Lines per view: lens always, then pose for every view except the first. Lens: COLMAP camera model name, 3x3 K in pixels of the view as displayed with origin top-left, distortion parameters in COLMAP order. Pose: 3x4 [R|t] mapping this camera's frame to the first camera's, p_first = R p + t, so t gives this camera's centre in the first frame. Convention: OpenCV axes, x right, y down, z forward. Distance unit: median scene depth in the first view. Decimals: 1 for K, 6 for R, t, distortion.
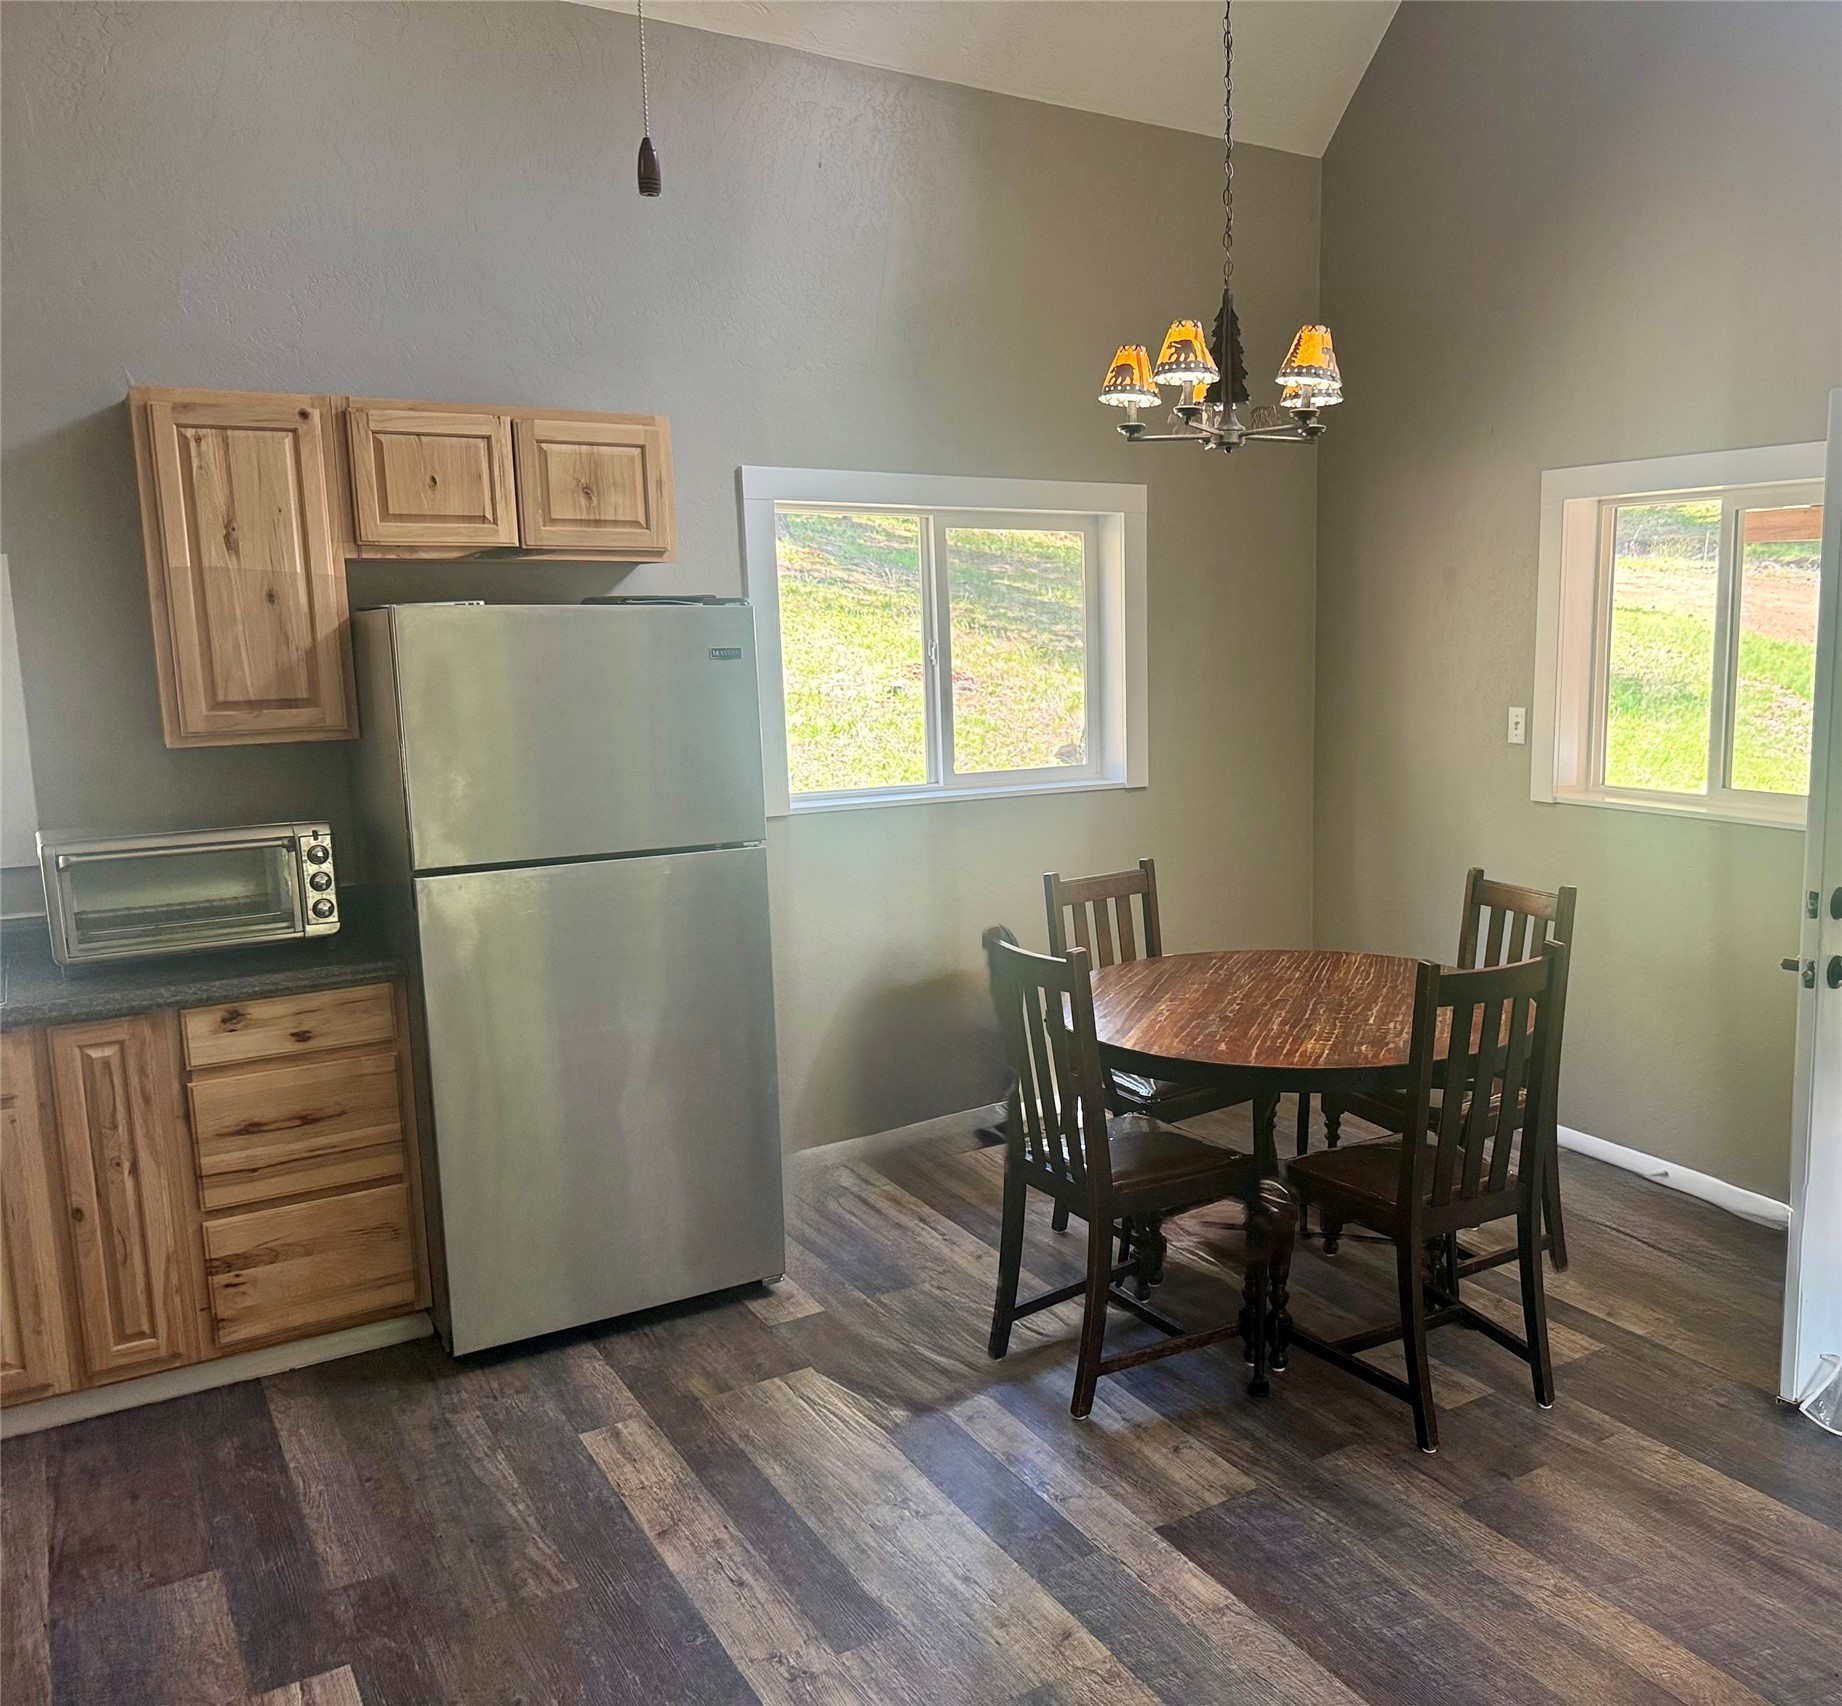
lens RADIAL K [[1855.1, 0, 922.1], [0, 1855.1, 857.8], [0, 0, 1]] dist [0.000559, -0.001339]
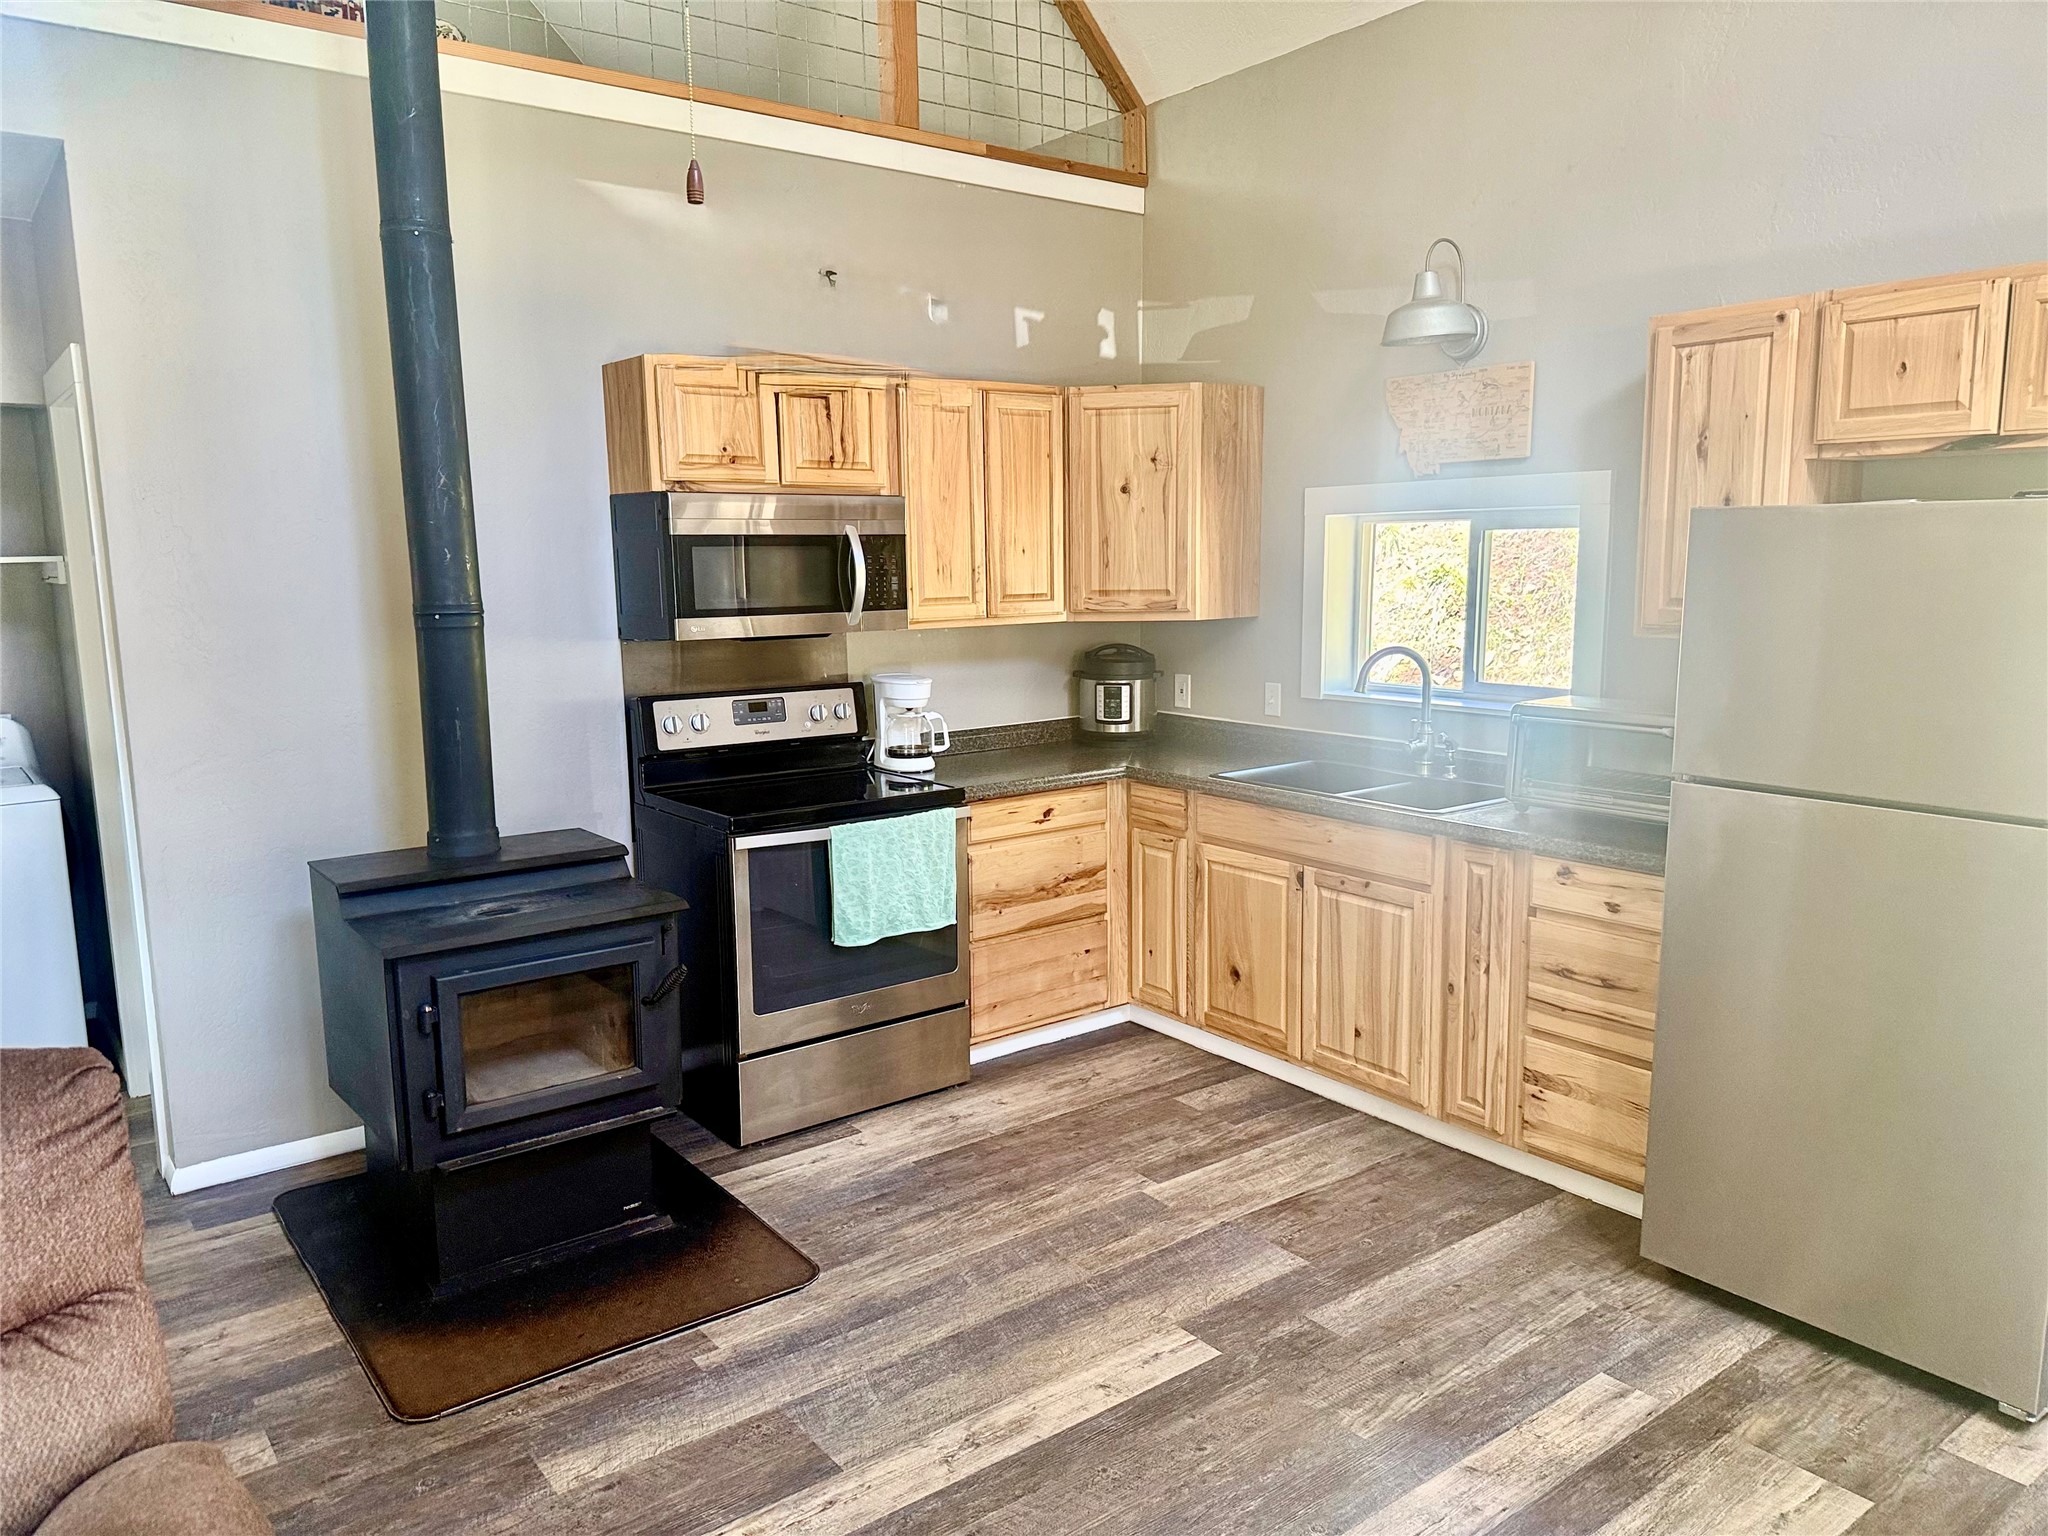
lens RADIAL K [[1408.4, 0, 1019.7], [0, 1408.4, 752.7], [0, 0, 1]] dist [0.089188, -0.113886]
pose [[0.076517, 0.152500, -0.985337, 0.448685], [-0.122304, 0.982207, 0.142518, -0.069730], [0.989539, 0.109606, 0.093807, 0.563598]]
